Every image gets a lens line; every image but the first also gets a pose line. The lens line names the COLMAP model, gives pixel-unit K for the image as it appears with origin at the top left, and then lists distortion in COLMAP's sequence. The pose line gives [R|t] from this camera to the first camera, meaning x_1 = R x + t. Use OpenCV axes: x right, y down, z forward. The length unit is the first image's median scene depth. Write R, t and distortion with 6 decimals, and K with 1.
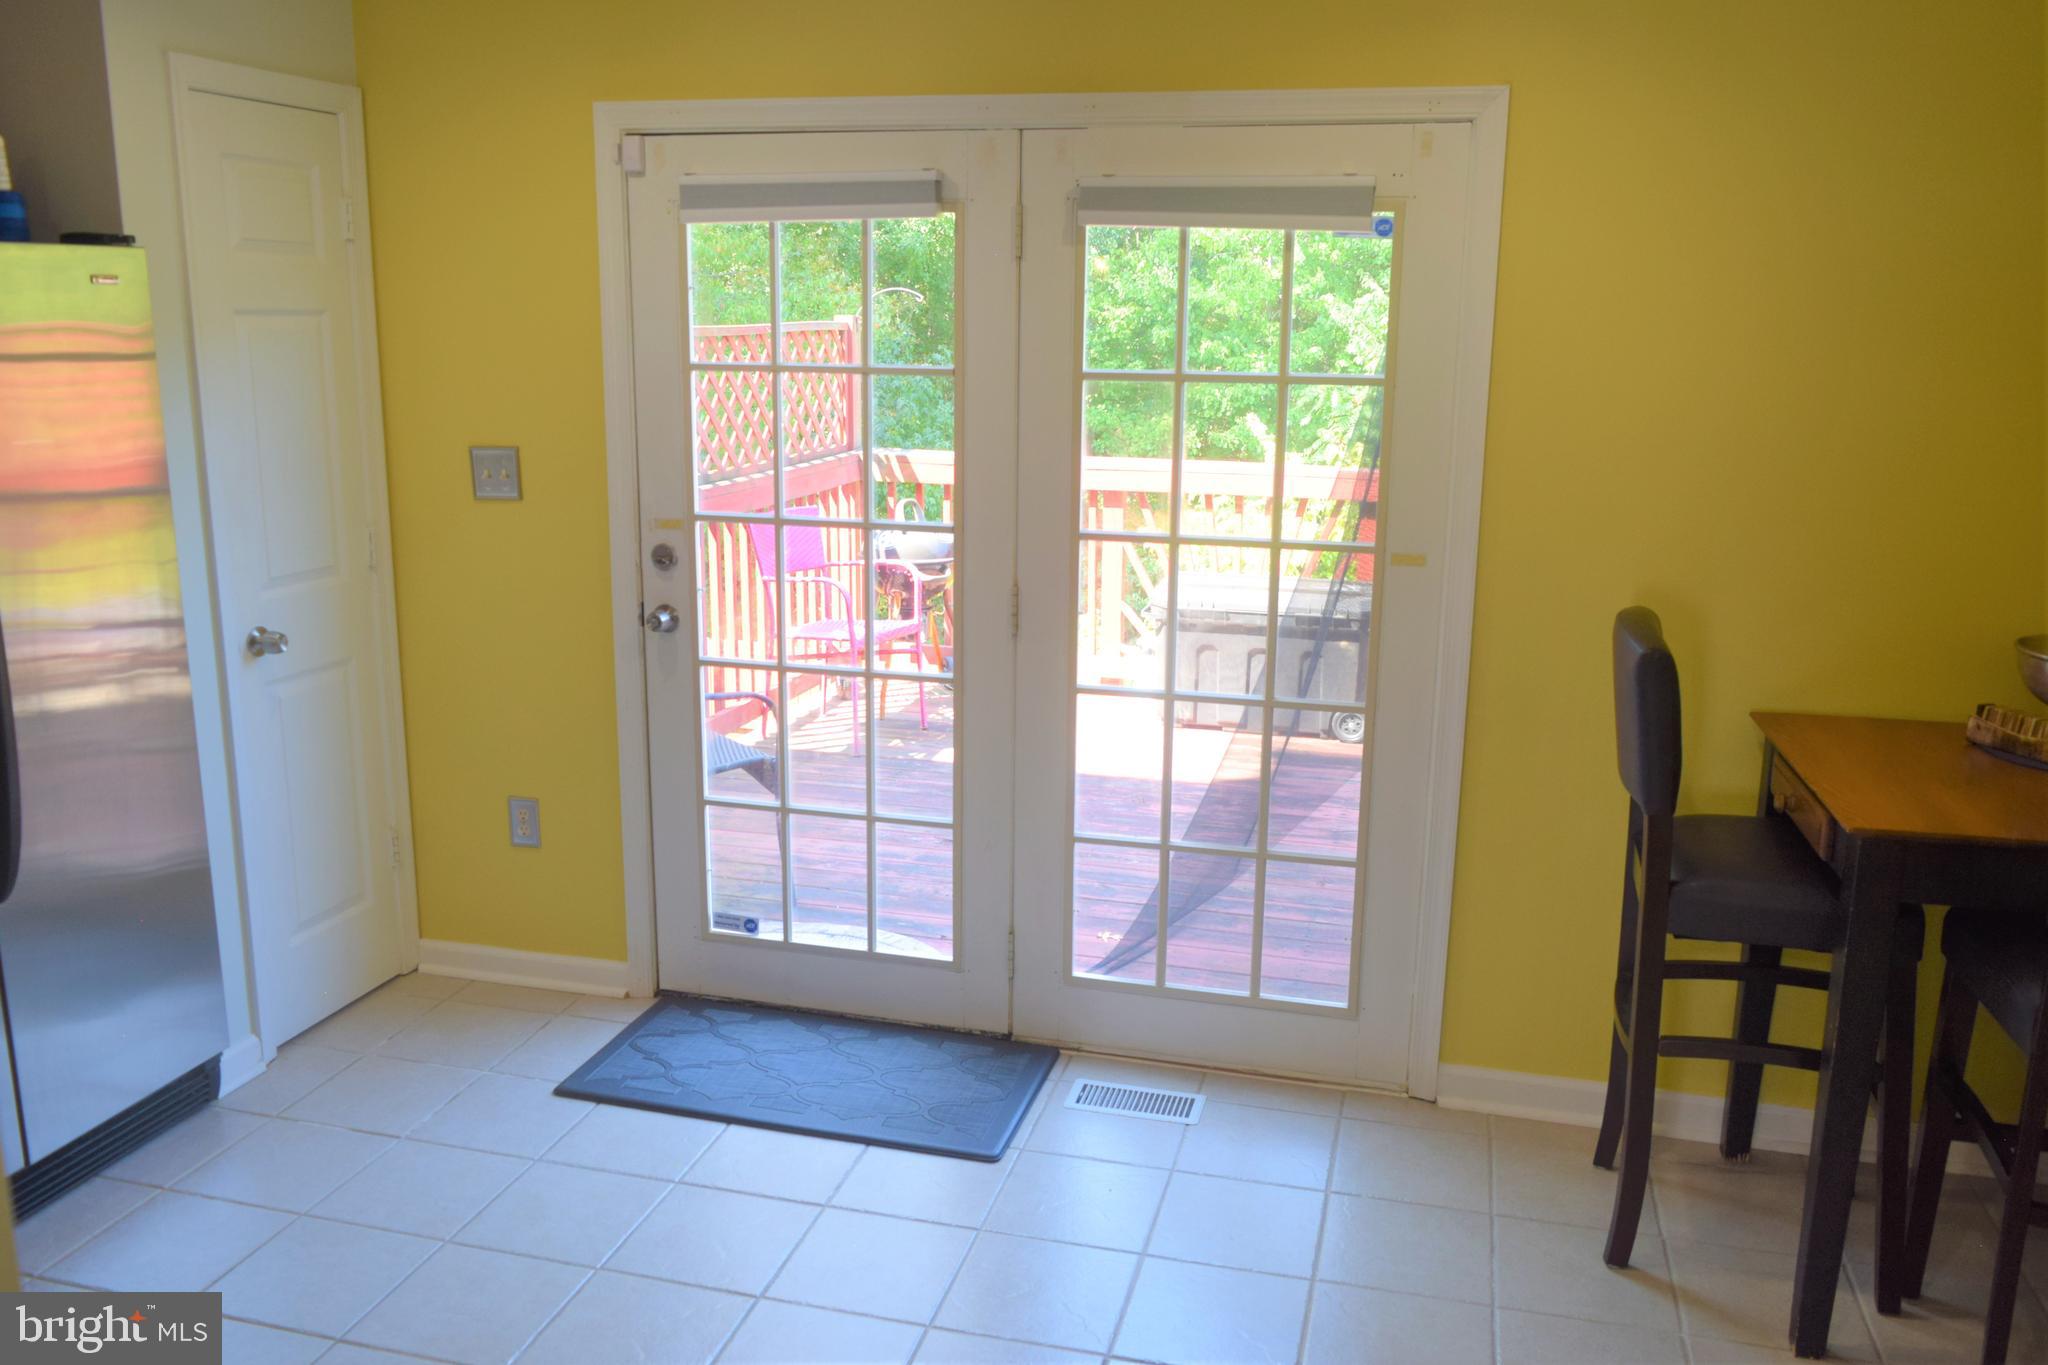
lens RADIAL K [[1565.1, 0, 1031.5], [0, 1565.1, 667.8], [0, 0, 1]] dist [-0.018339, -0.002866]
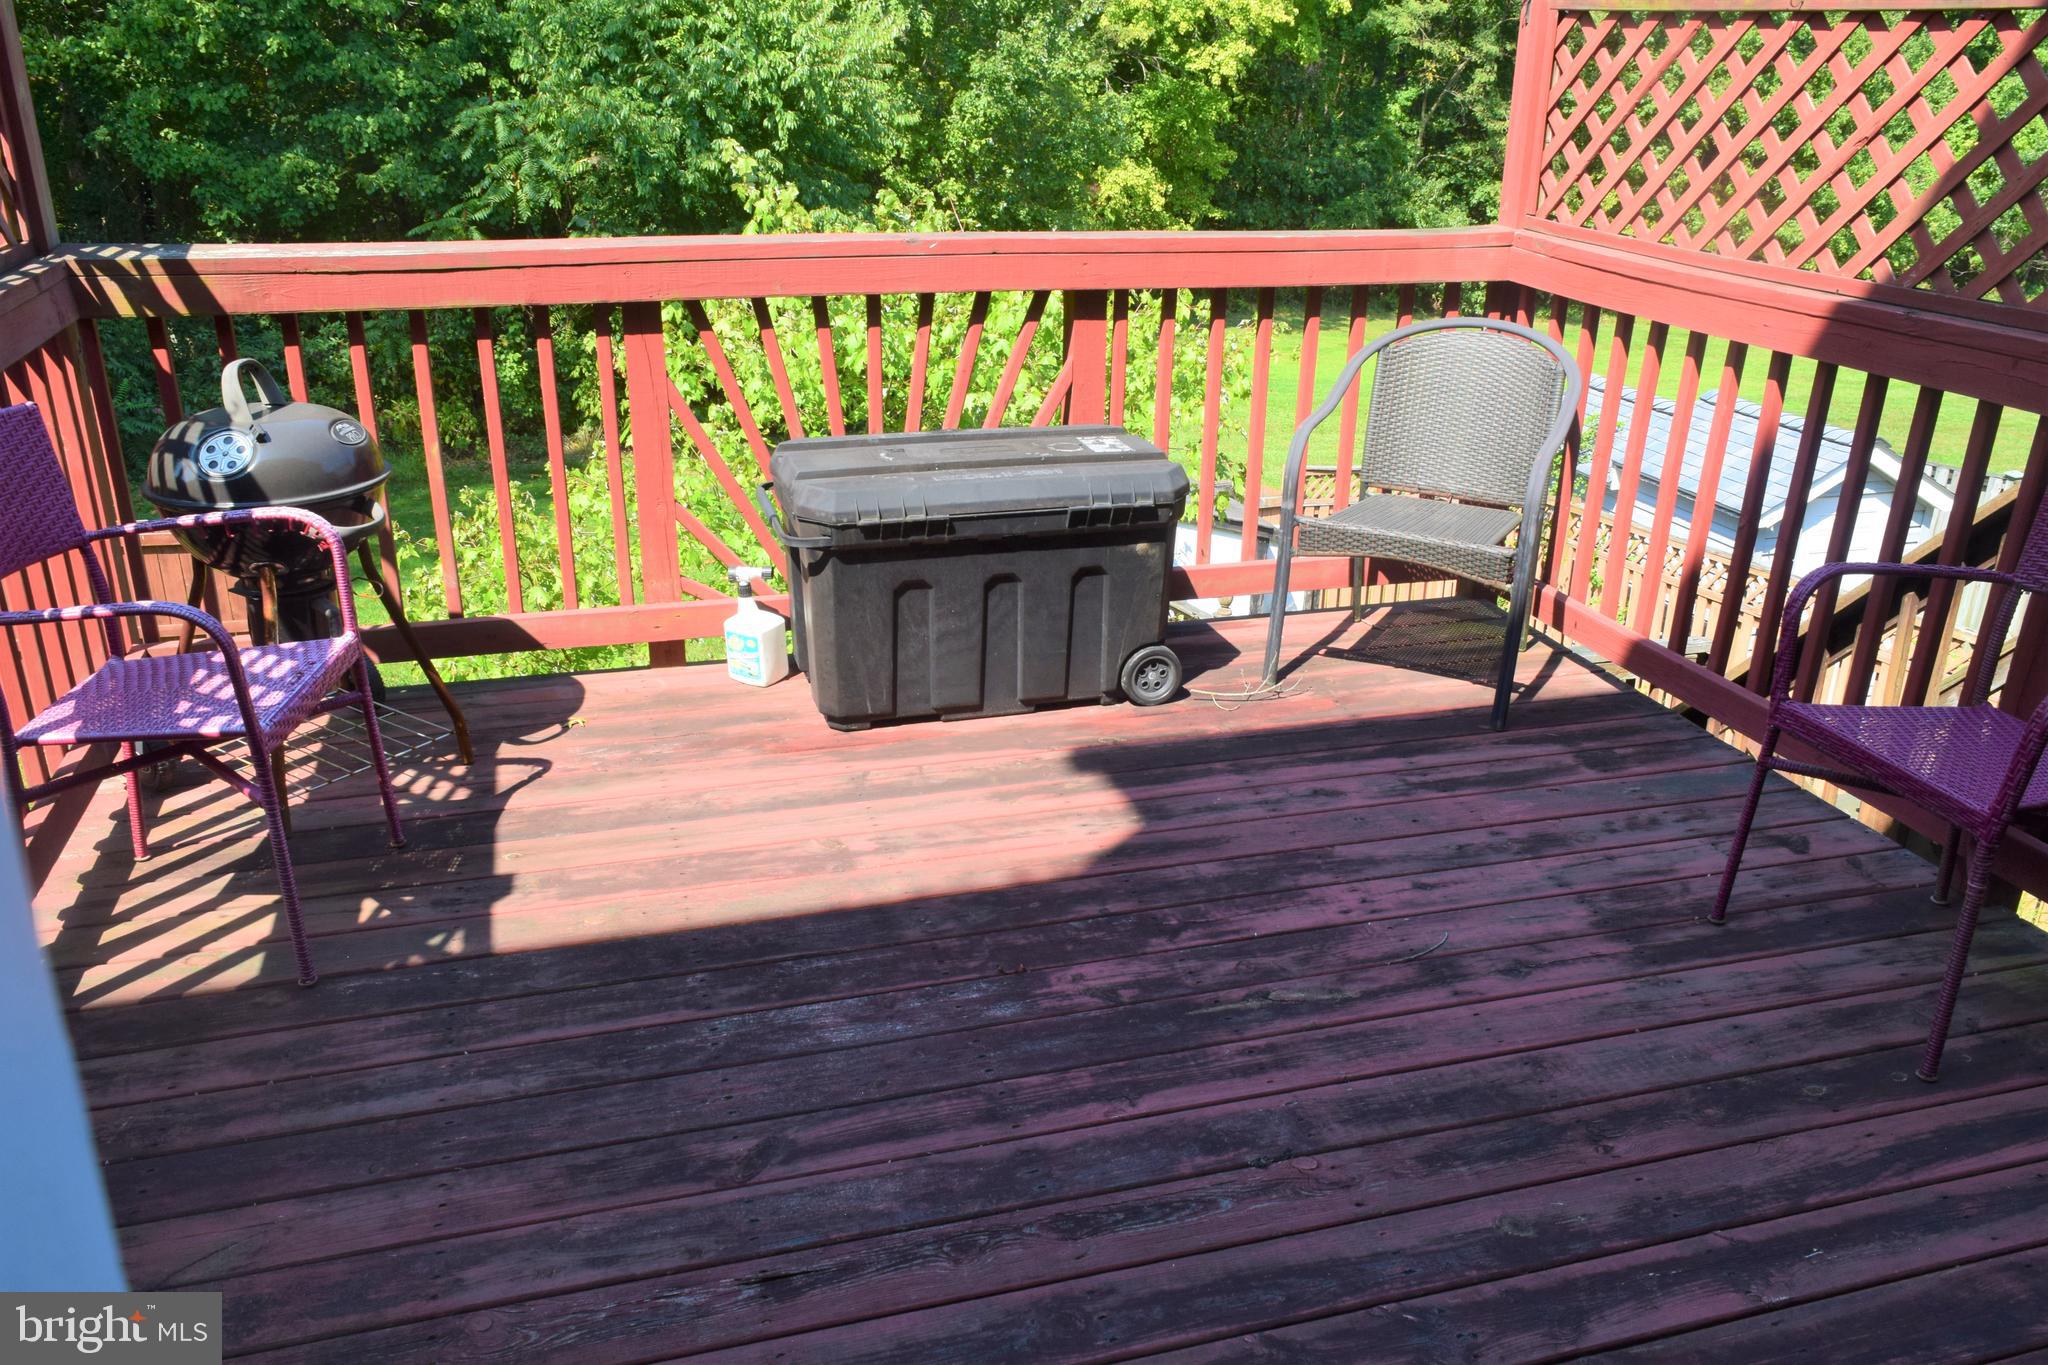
lens RADIAL K [[1565.1, 0, 1034.3], [0, 1565.1, 680.3], [0, 0, 1]] dist [-0.018339, -0.002866]
pose [[0.854394, -0.193579, 0.482222, -0.110651], [0.107987, 0.973904, 0.199626, -0.076738], [-0.508281, -0.118486, 0.853002, 0.447558]]
